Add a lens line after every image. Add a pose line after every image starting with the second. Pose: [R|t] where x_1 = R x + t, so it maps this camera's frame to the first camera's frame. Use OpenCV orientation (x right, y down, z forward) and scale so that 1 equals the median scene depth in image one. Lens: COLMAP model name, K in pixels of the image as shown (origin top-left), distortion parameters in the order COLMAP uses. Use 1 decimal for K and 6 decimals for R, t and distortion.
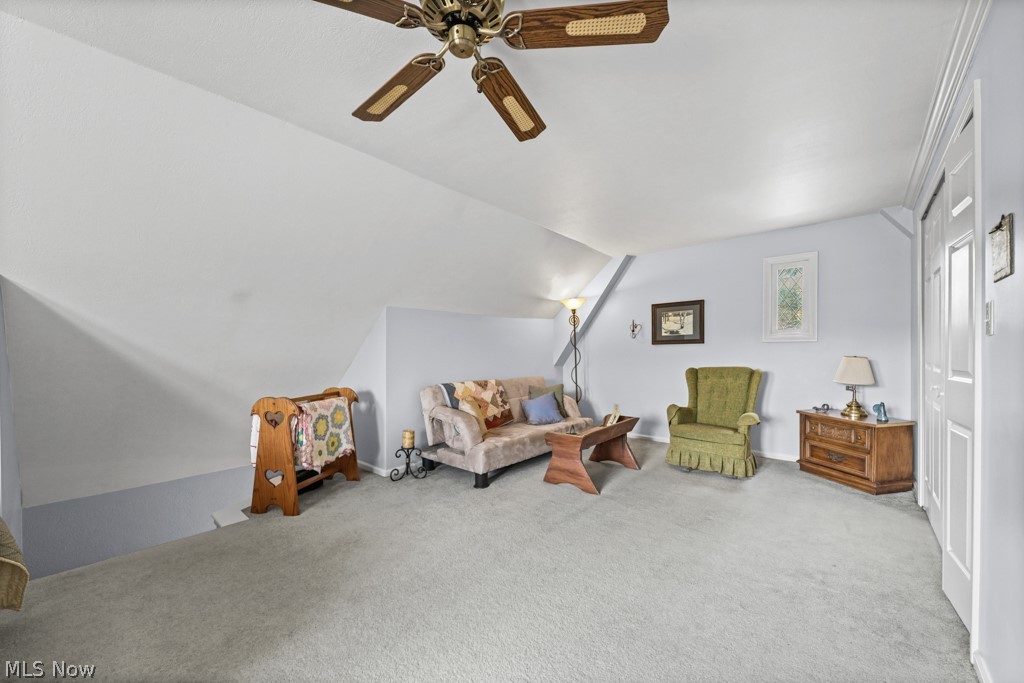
lens RADIAL K [[402.2, 0, 513.3], [0, 402.2, 348.2], [0, 0, 1]] dist [0.015227, -0.001181]
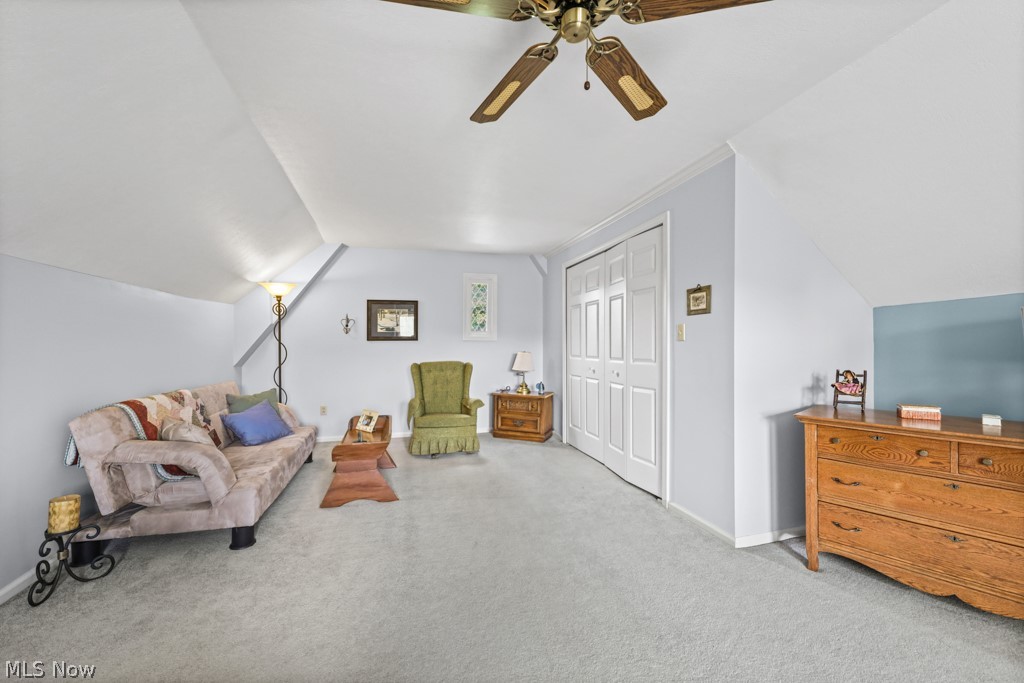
lens RADIAL K [[402.2, 0, 513.7], [0, 402.2, 343.3], [0, 0, 1]] dist [0.015227, -0.001181]
pose [[0.560935, 0.012526, 0.827765, -0.347393], [-0.011007, 0.999910, -0.007672, 0.000940], [-0.827787, -0.004807, 0.561022, 0.202912]]
